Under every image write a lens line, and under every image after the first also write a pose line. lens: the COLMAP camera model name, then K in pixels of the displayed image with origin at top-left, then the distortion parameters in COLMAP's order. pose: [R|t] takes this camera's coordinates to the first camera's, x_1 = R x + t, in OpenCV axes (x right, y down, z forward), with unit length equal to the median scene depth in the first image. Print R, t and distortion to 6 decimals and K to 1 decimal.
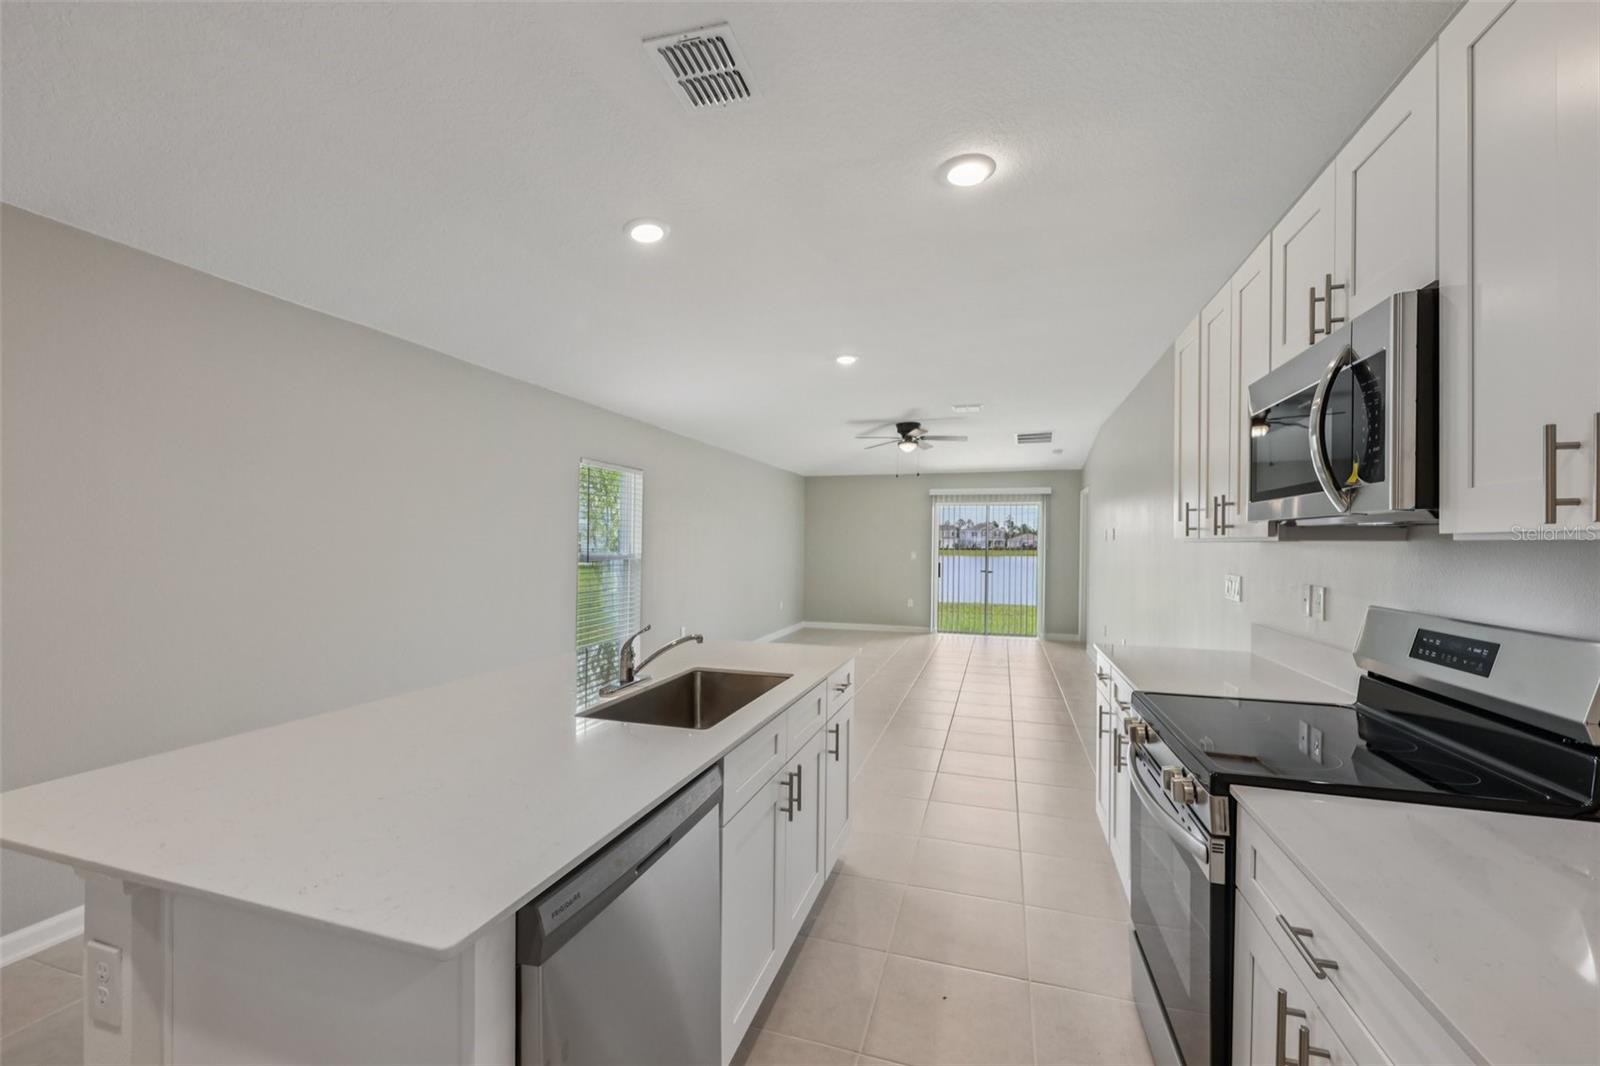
lens RADIAL K [[647.3, 0, 800.0], [0, 647.3, 533.0], [0, 0, 1]] dist [0.000313, -0.000050]
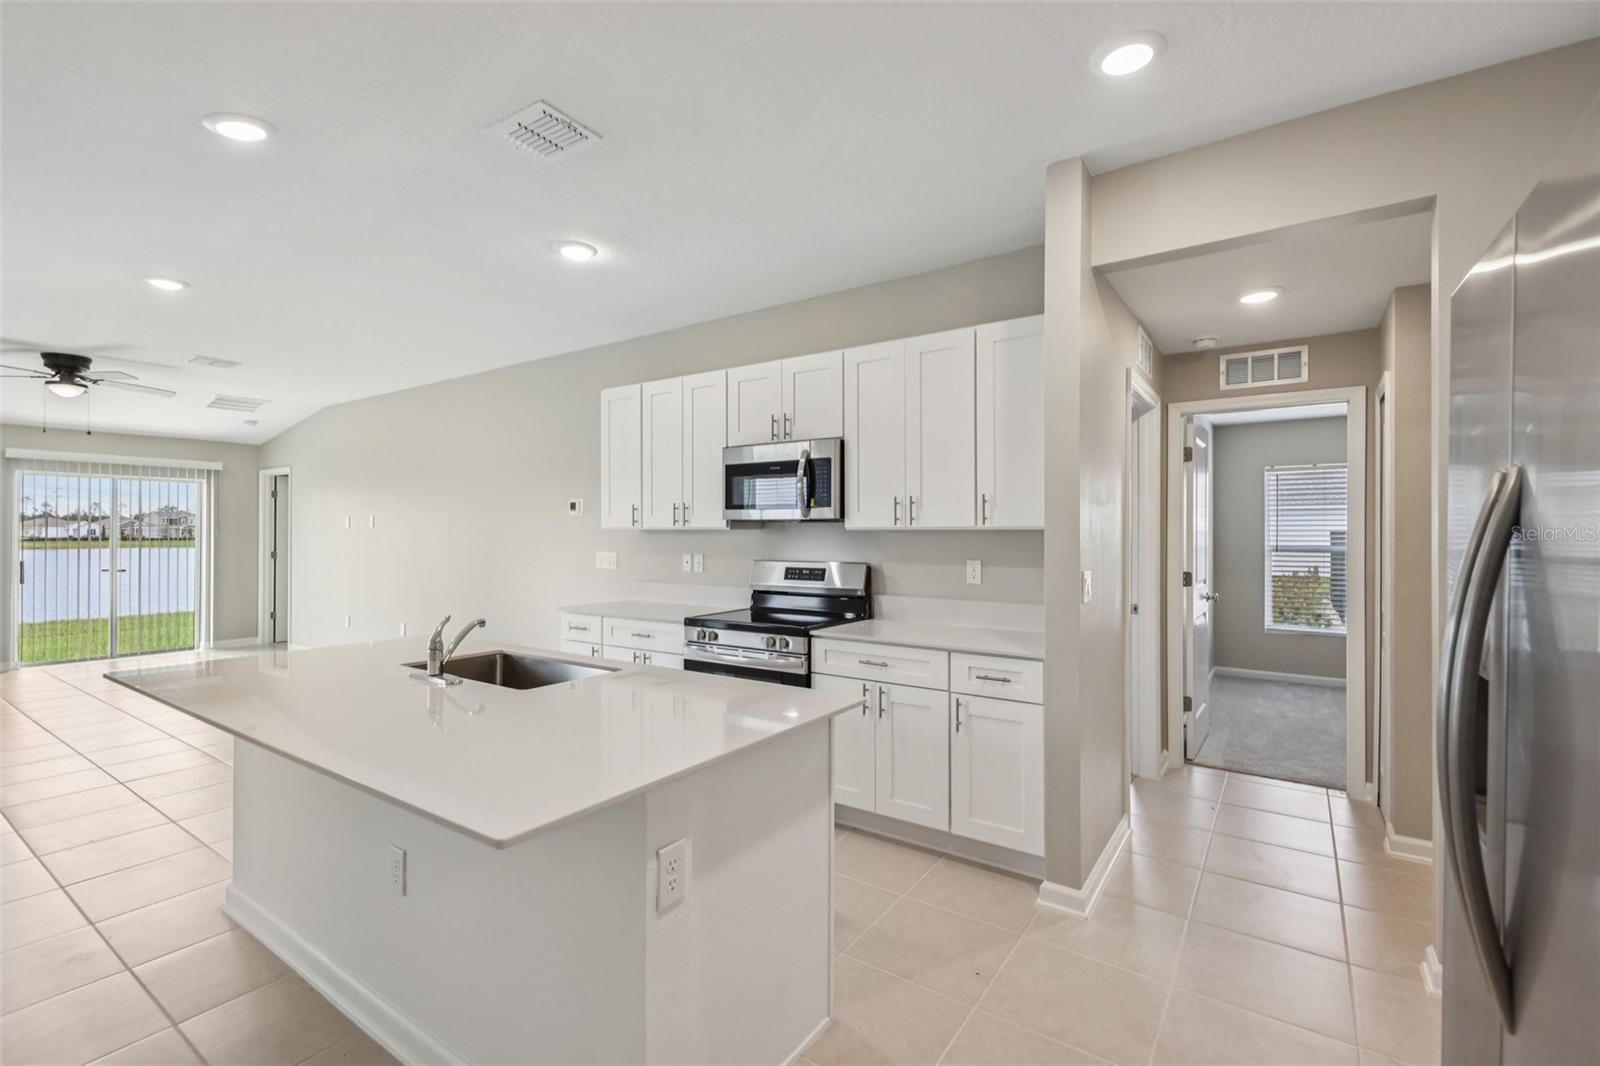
lens RADIAL K [[704.5, 0, 800.0], [0, 704.5, 533.0], [0, 0, 1]] dist [0.000187, 0.000050]
pose [[0.302923, -0.007773, 0.952983, -0.304060], [-0.012361, 0.999851, 0.012084, -0.001638], [-0.952935, -0.015441, 0.302782, 0.038856]]
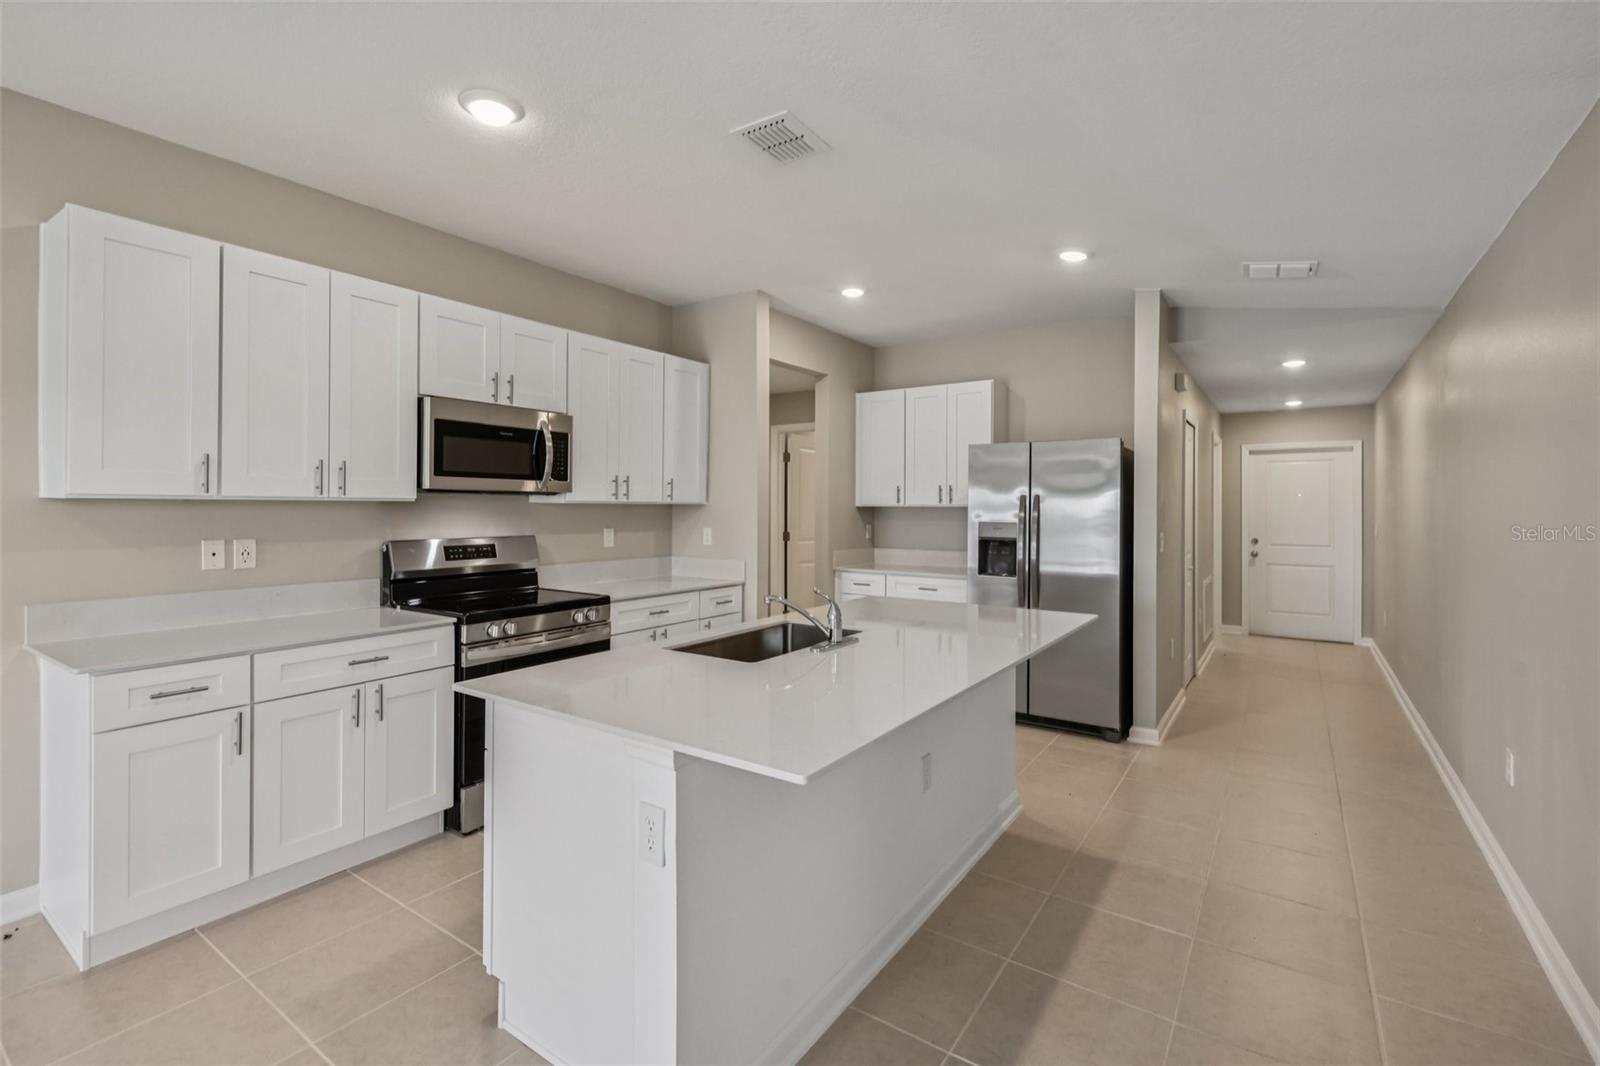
lens RADIAL K [[713.1, 0, 800.6], [0, 713.1, 513.9], [0, 0, 1]] dist [-0.000096, -0.000057]
pose [[-0.954414, -0.014973, 0.298110, -0.151571], [-0.016310, 0.999865, -0.001998, 0.007320], [-0.298040, -0.006769, -0.954529, 0.576135]]
